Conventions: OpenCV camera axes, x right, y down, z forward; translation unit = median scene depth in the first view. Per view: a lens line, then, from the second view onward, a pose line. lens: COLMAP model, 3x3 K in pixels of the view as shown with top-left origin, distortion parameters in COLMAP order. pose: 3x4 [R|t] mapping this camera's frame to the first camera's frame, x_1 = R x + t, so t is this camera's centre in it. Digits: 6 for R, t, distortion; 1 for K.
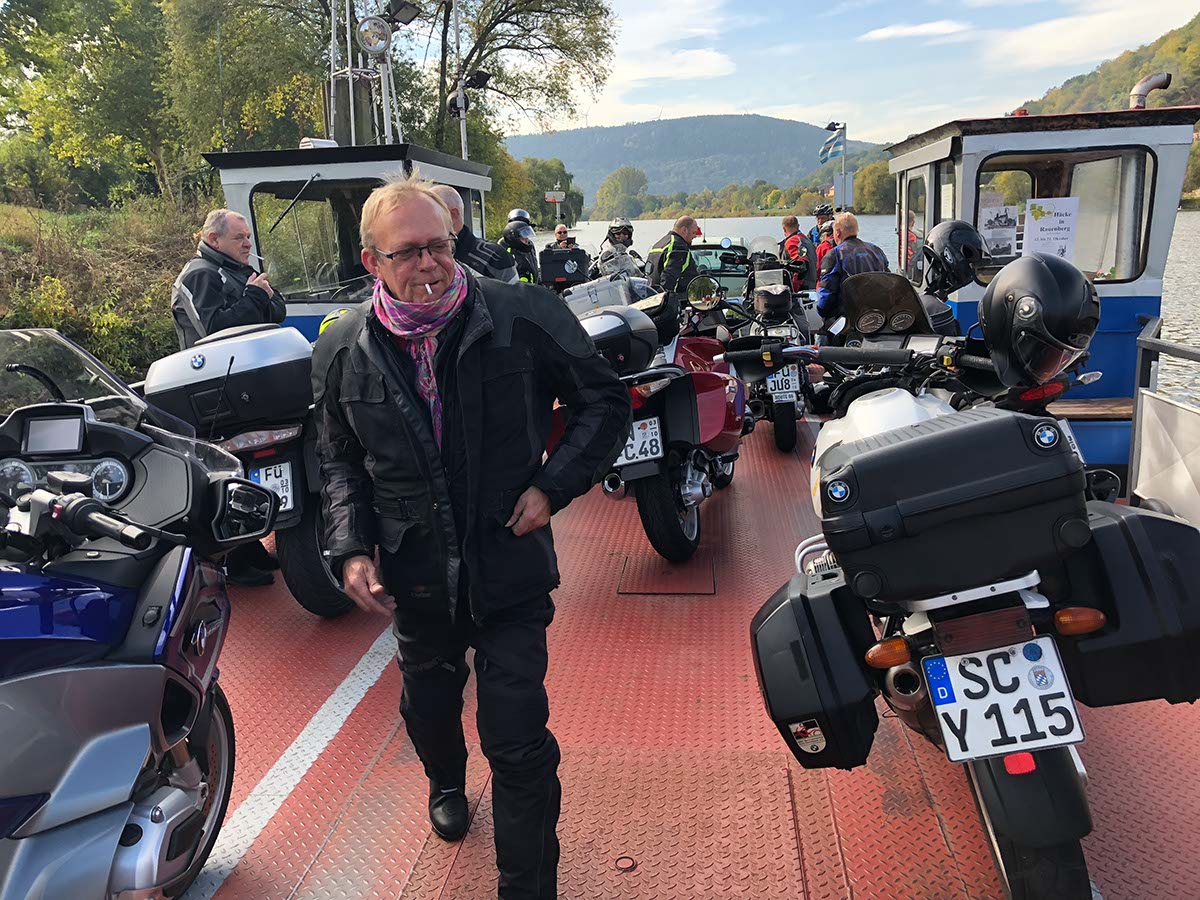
lens RADIAL K [[988.8, 0, 592.8], [0, 988.8, 452.2], [0, 0, 1]] dist [0.017566, -0.000162]
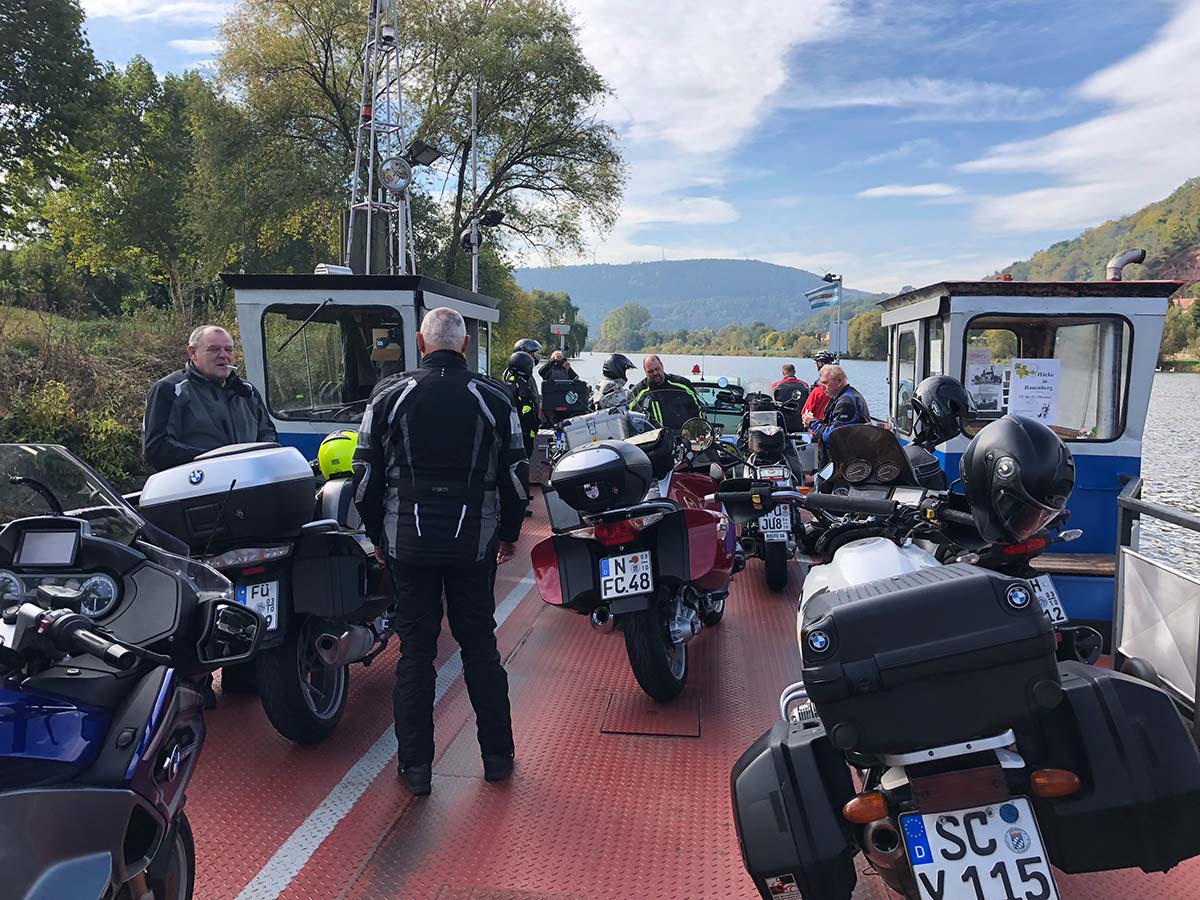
lens RADIAL K [[989.1, 0, 610.5], [0, 989.1, 447.0], [0, 0, 1]] dist [0.024797, -0.008044]
pose [[0.998578, 0.049437, 0.019928, 0.000713], [-0.046328, 0.989869, -0.134215, -0.003083], [-0.026361, 0.133101, 0.990752, -0.009542]]
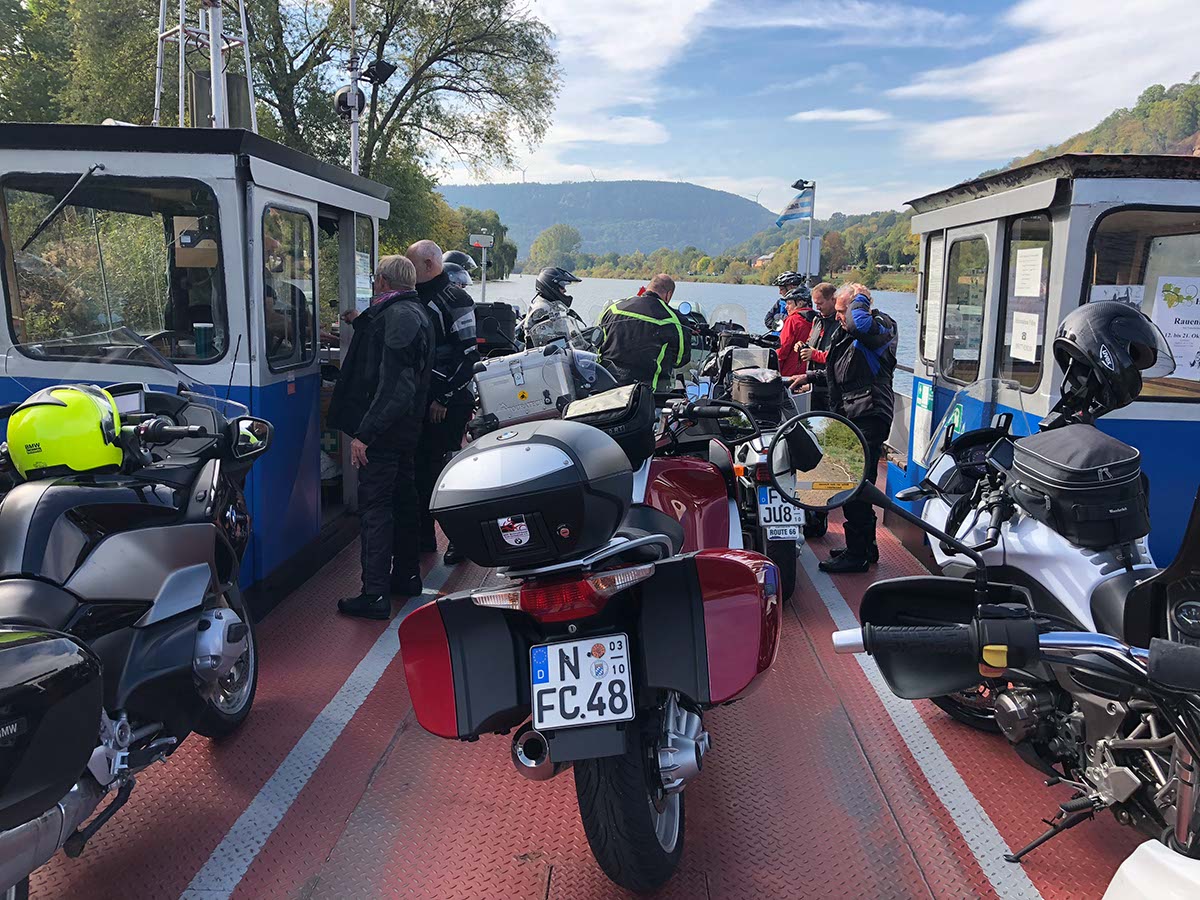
lens RADIAL K [[965.9, 0, 600.0], [0, 965.9, 450.0], [0, 0, 1]] dist [0.082758, -0.106138]
pose [[0.994946, 0.051757, 0.086042, 0.002203], [-0.047089, 0.997352, -0.055427, -0.087437], [-0.088683, 0.051096, 0.994749, 0.405378]]
